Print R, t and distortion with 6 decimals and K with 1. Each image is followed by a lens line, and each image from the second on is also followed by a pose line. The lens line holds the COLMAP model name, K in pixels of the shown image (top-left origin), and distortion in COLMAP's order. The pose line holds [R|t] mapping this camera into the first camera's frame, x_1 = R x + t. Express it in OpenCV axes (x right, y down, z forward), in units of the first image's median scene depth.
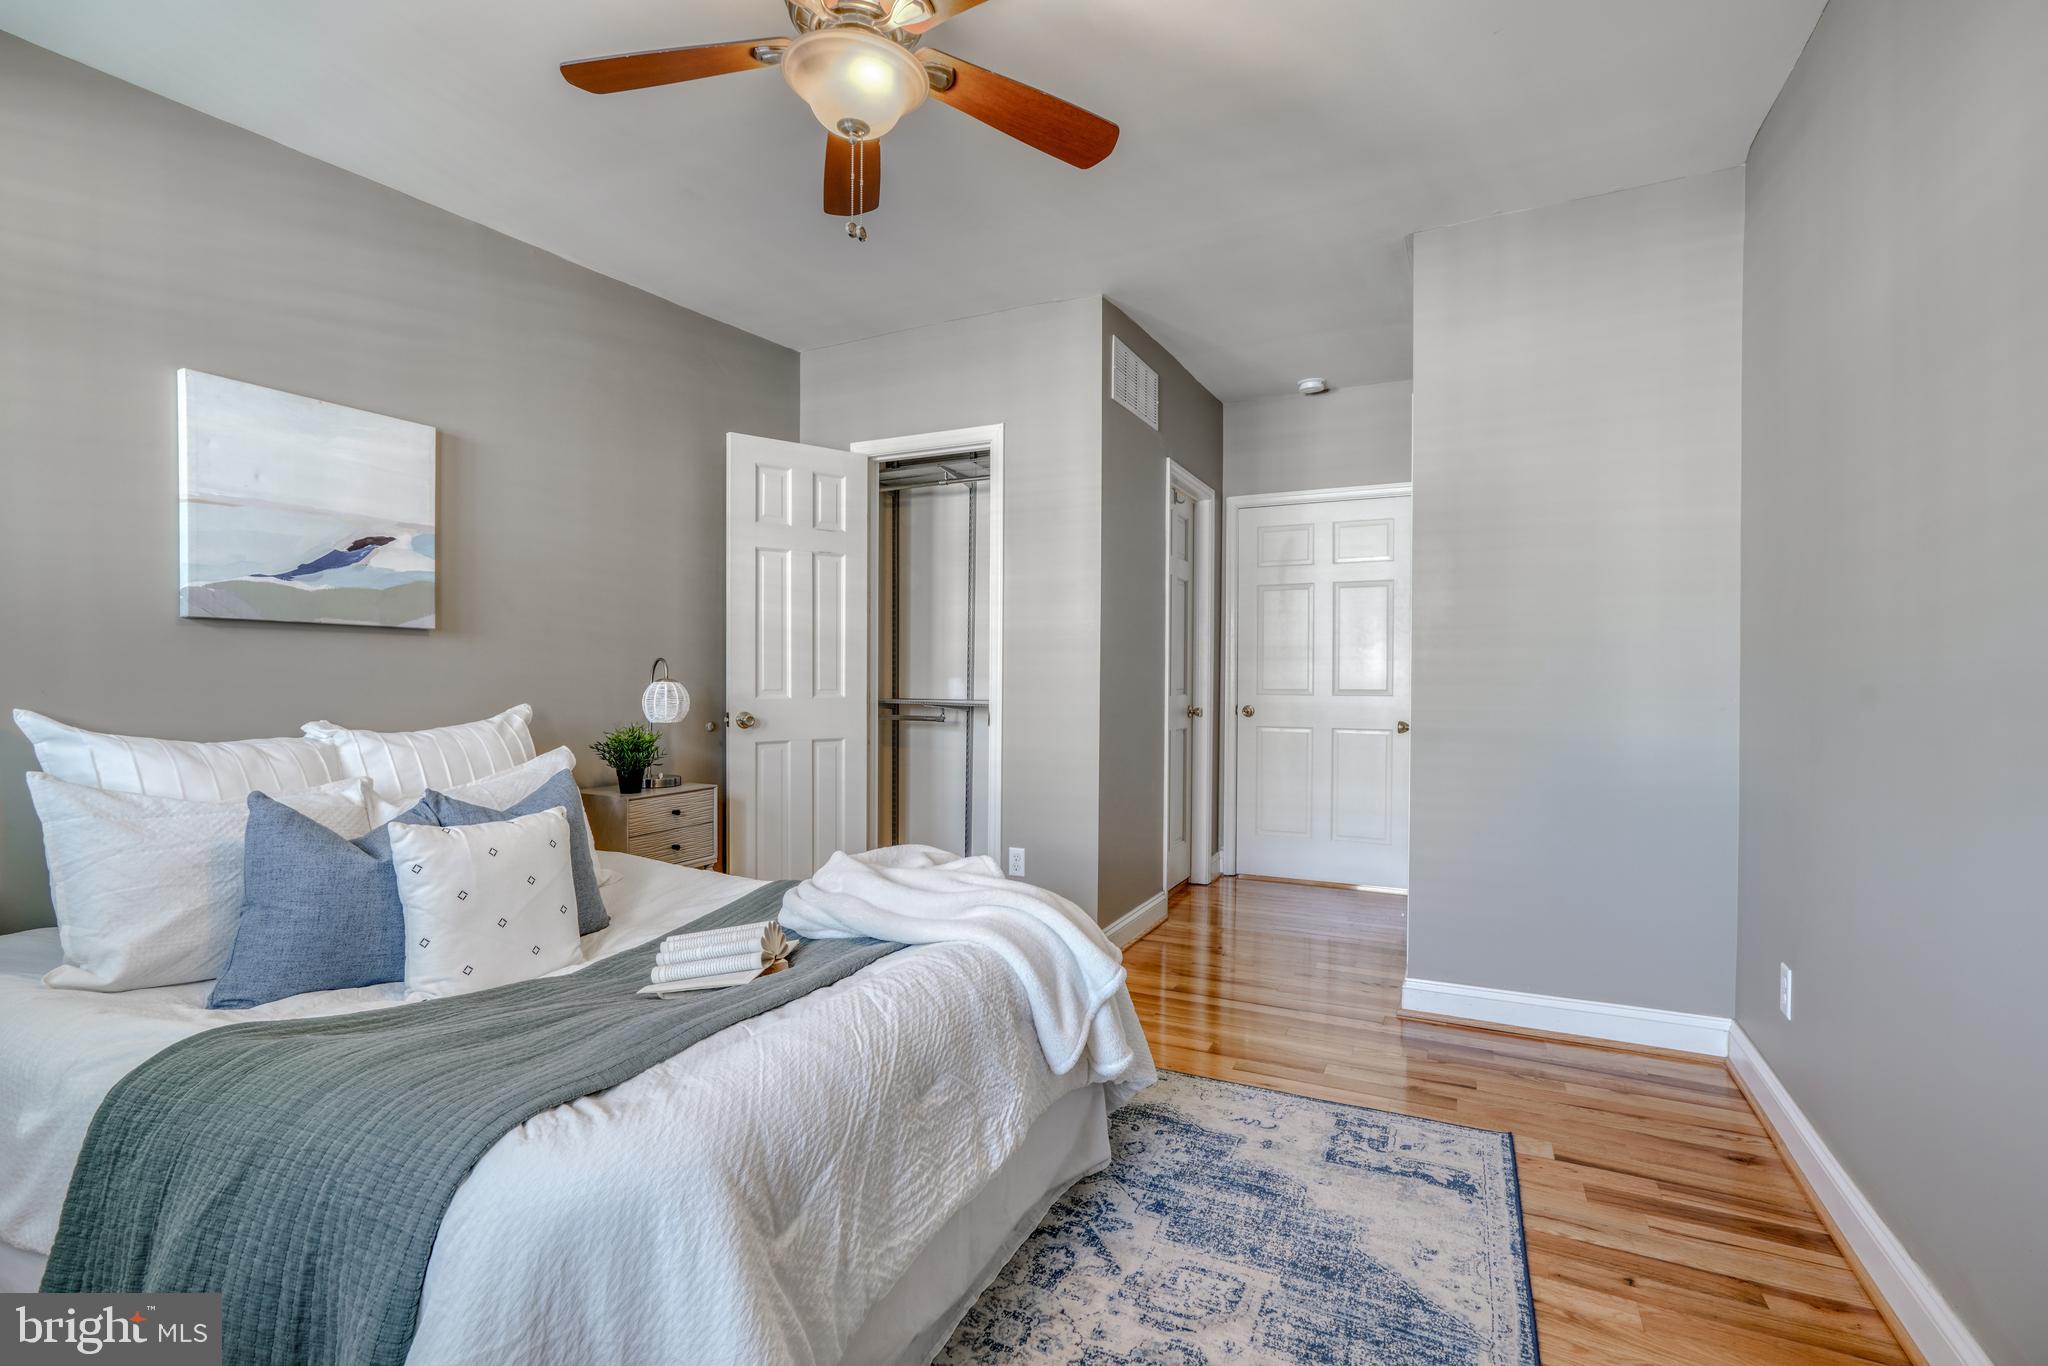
lens RADIAL K [[934.3, 0, 1016.1], [0, 934.3, 683.6], [0, 0, 1]] dist [-0.010301, 0.002439]
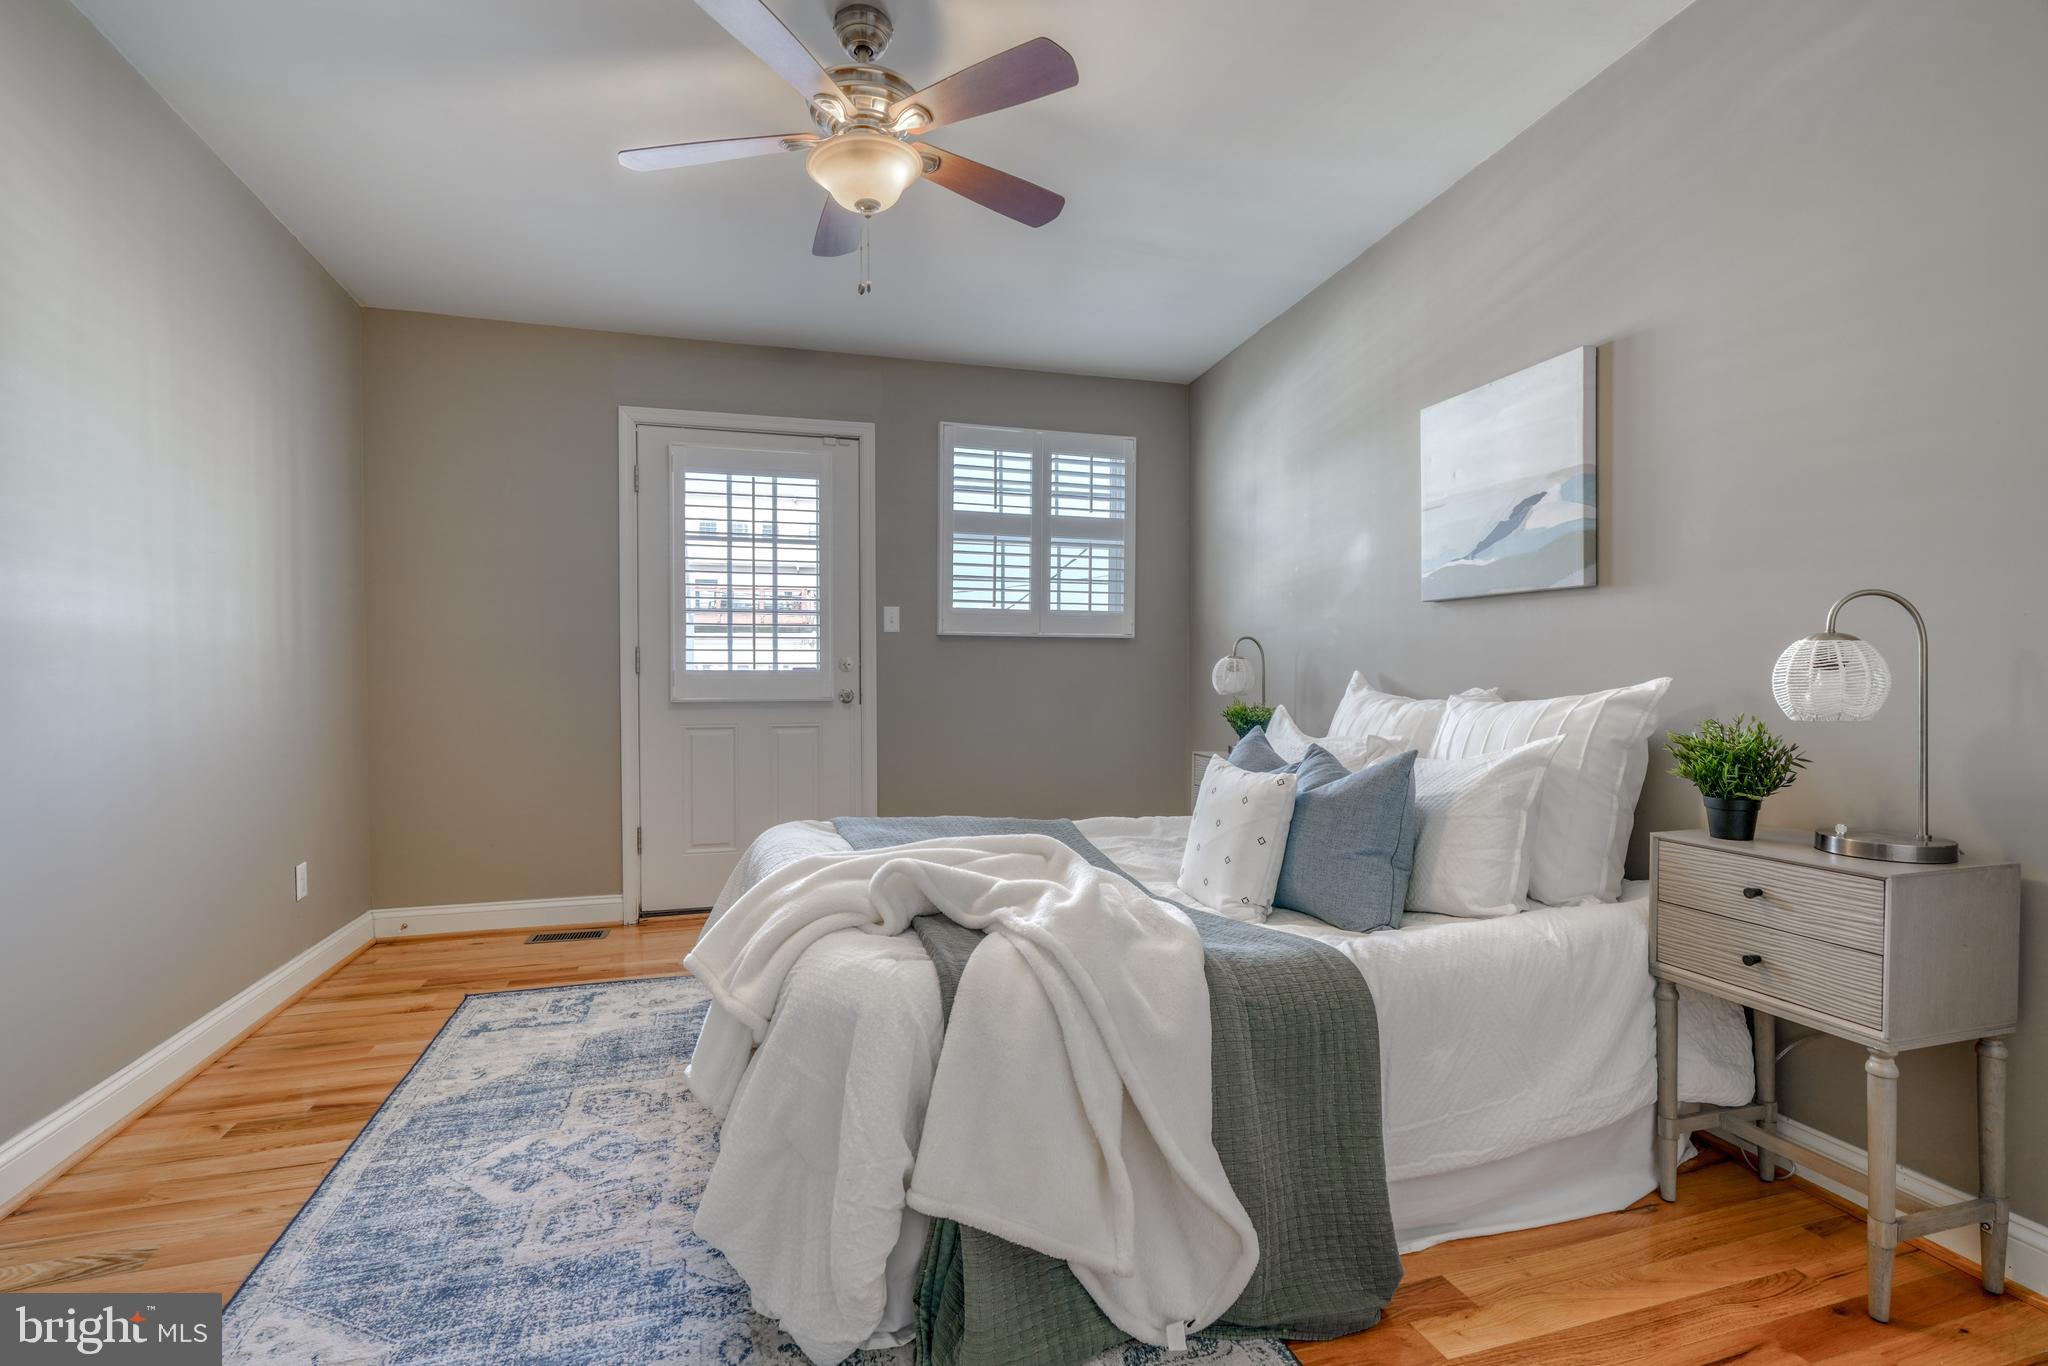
lens RADIAL K [[934.3, 0, 1013.5], [0, 934.3, 683.7], [0, 0, 1]] dist [-0.010301, 0.002439]
pose [[-0.737618, 0.014393, -0.675065, 0.457720], [-0.001252, 0.999742, 0.022683, 0.016759], [0.675217, 0.017576, -0.737410, 1.760707]]
